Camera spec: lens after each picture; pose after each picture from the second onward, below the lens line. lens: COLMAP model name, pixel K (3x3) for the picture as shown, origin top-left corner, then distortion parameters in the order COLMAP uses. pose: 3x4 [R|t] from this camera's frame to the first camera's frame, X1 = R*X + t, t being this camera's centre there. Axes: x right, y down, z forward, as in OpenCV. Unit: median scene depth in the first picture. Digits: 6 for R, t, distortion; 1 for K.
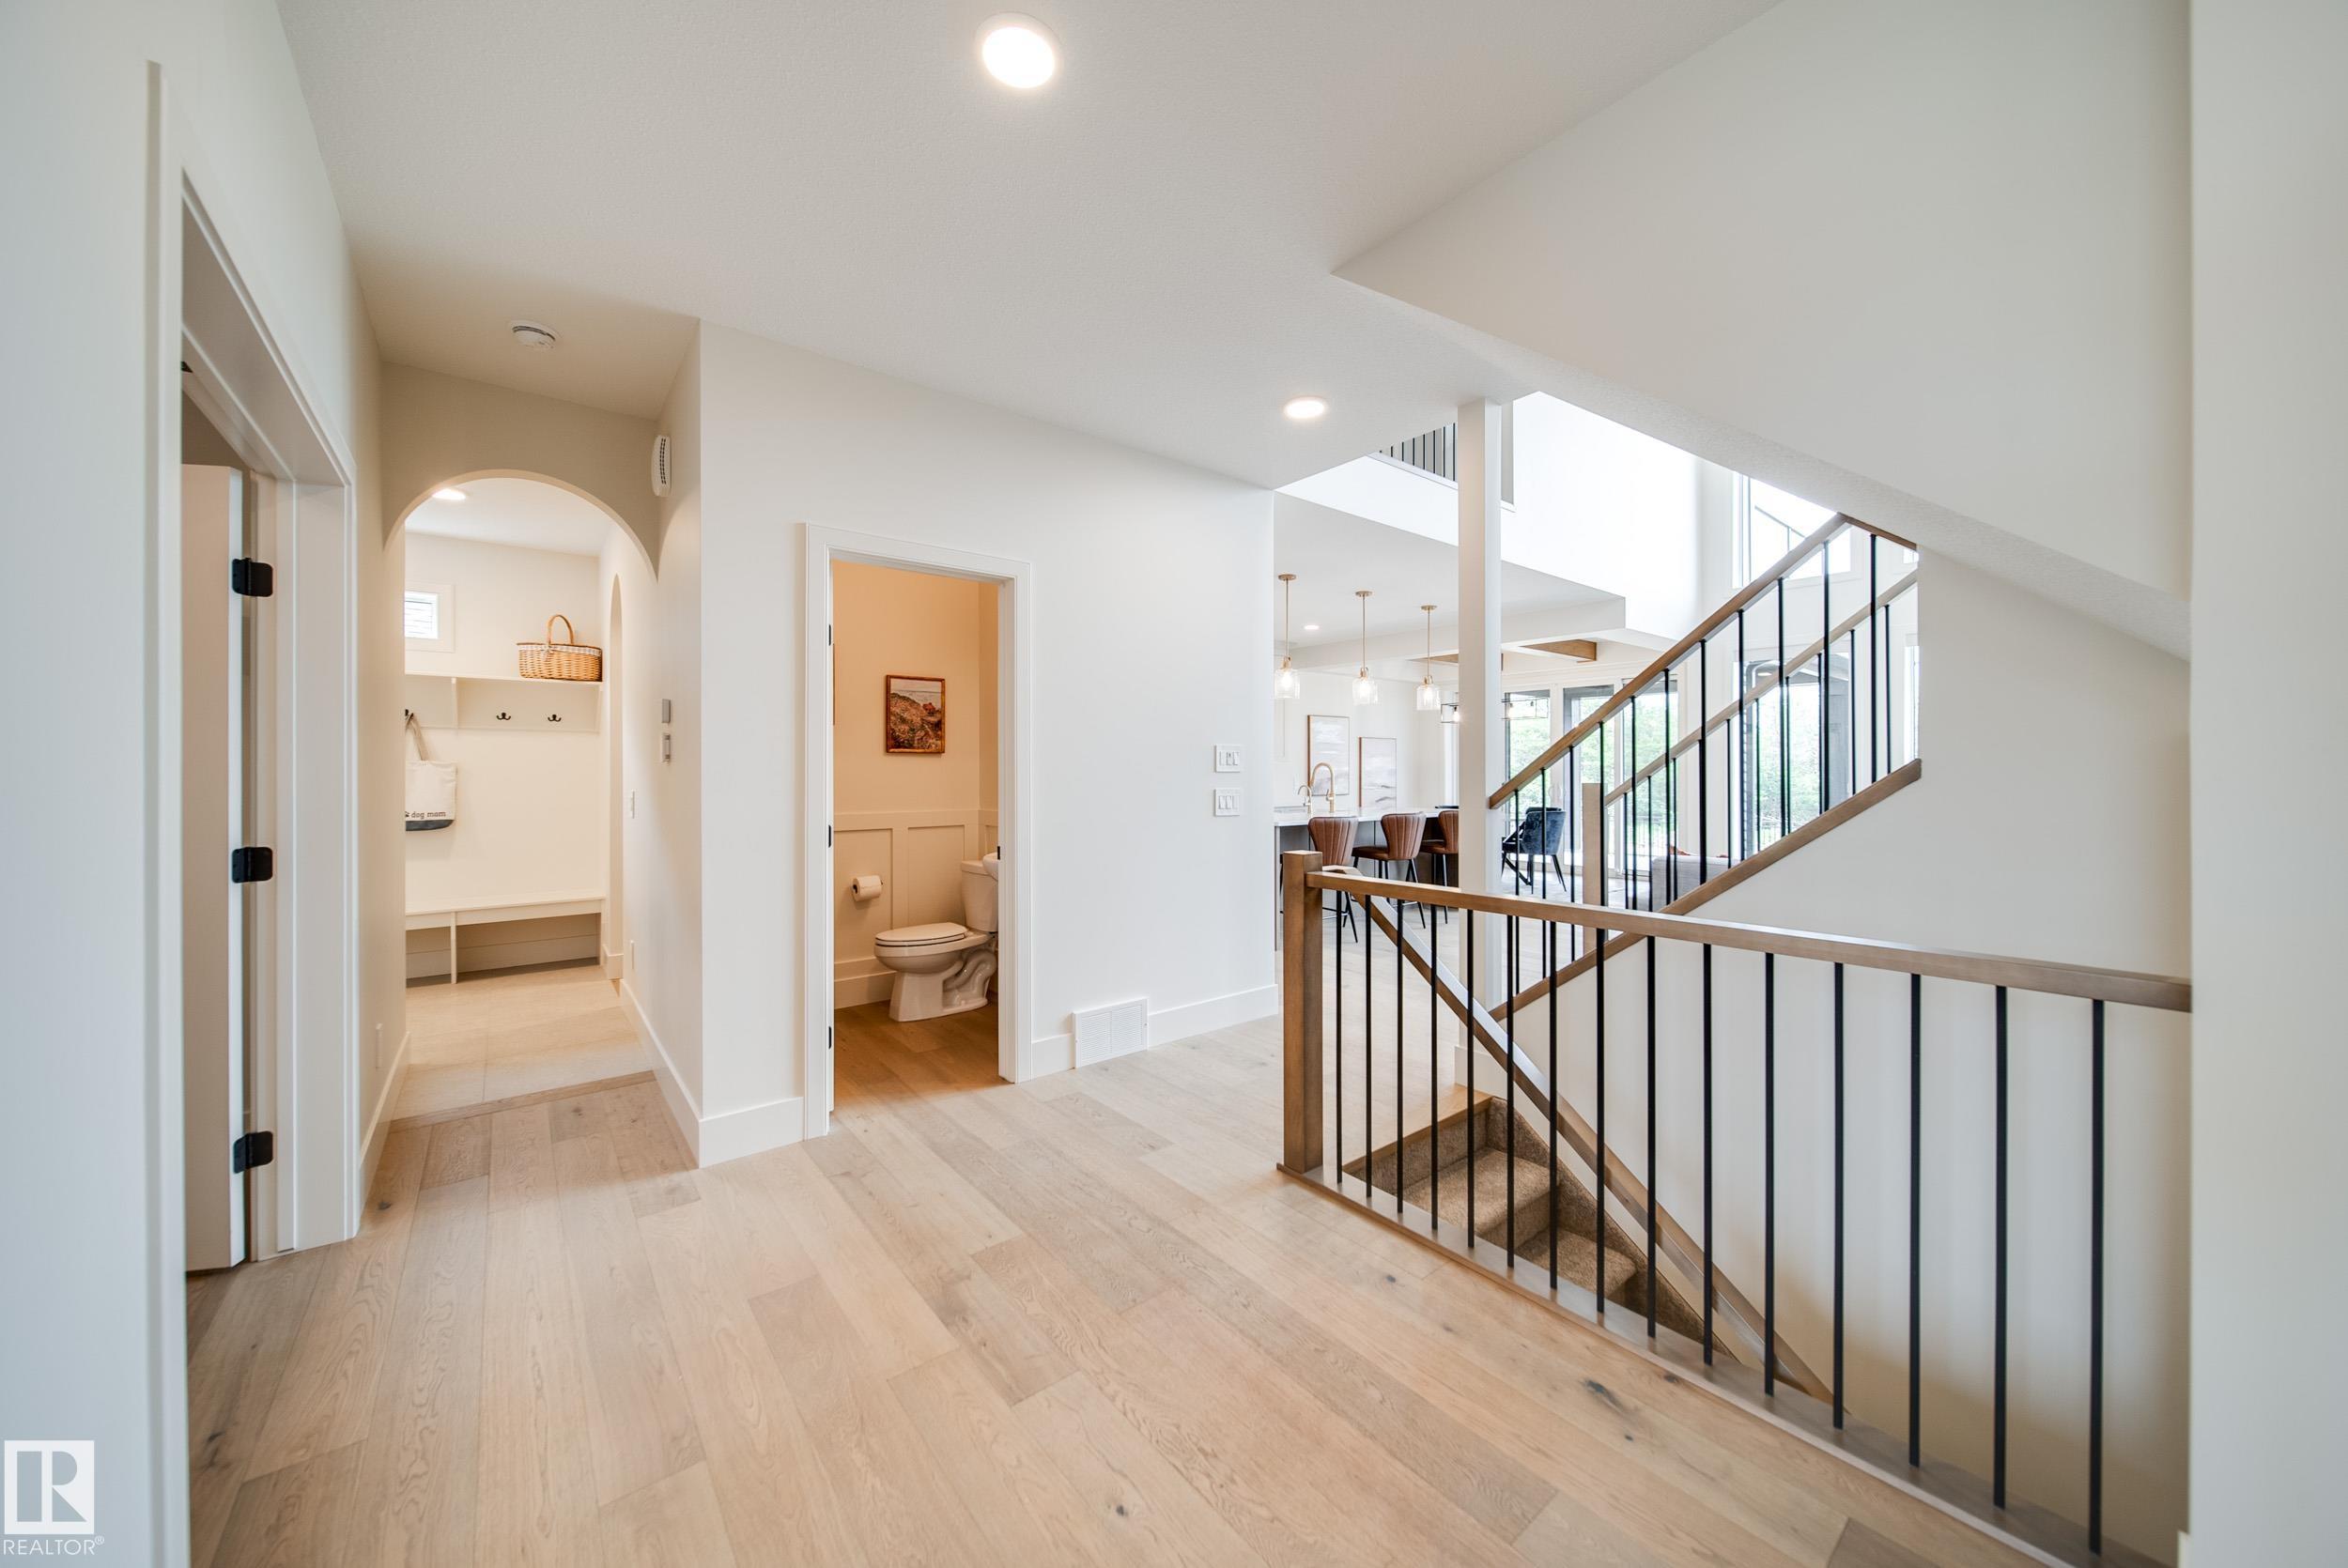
lens RADIAL K [[823.3, 0, 1166.5], [0, 823.3, 777.6], [0, 0, 1]] dist [-0.000702, -0.001384]
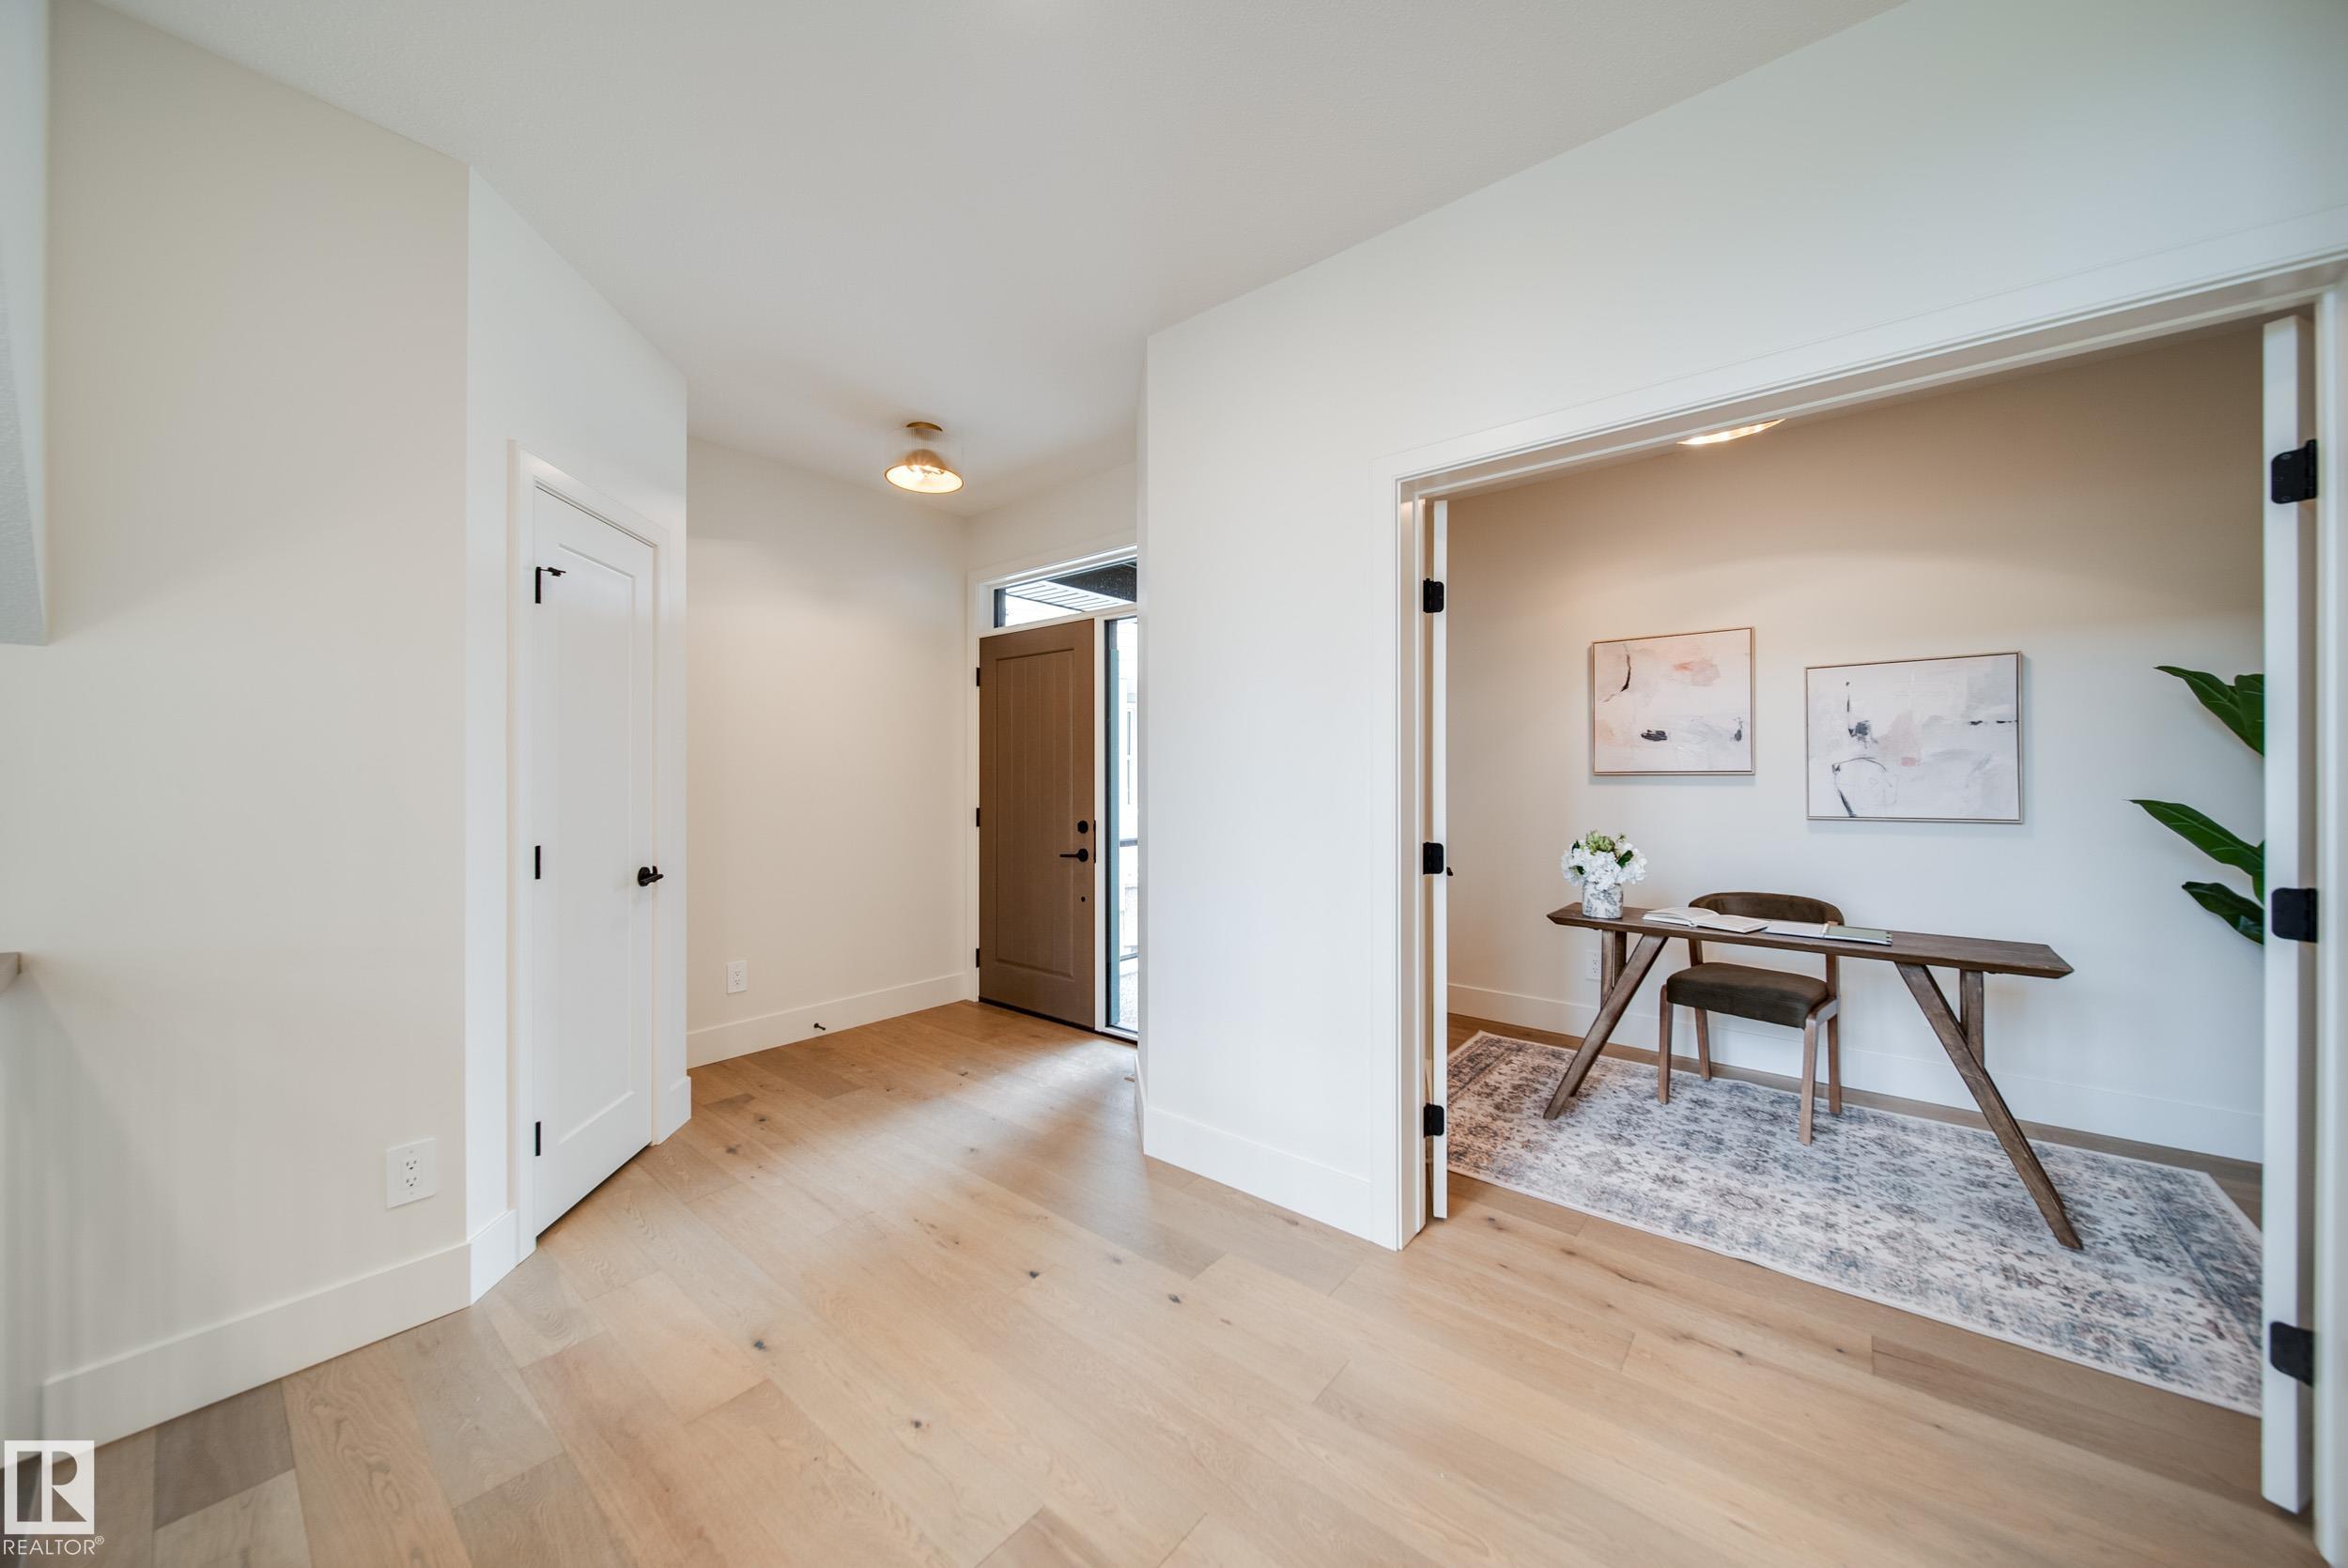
lens RADIAL K [[823.3, 0, 1175.7], [0, 823.3, 773.8], [0, 0, 1]] dist [-0.000702, -0.001384]
pose [[-0.977861, 0.000529, -0.209256, -0.119011], [-0.000698, 0.999983, 0.005790, -0.011217], [0.209256, 0.005808, -0.977844, 1.550911]]
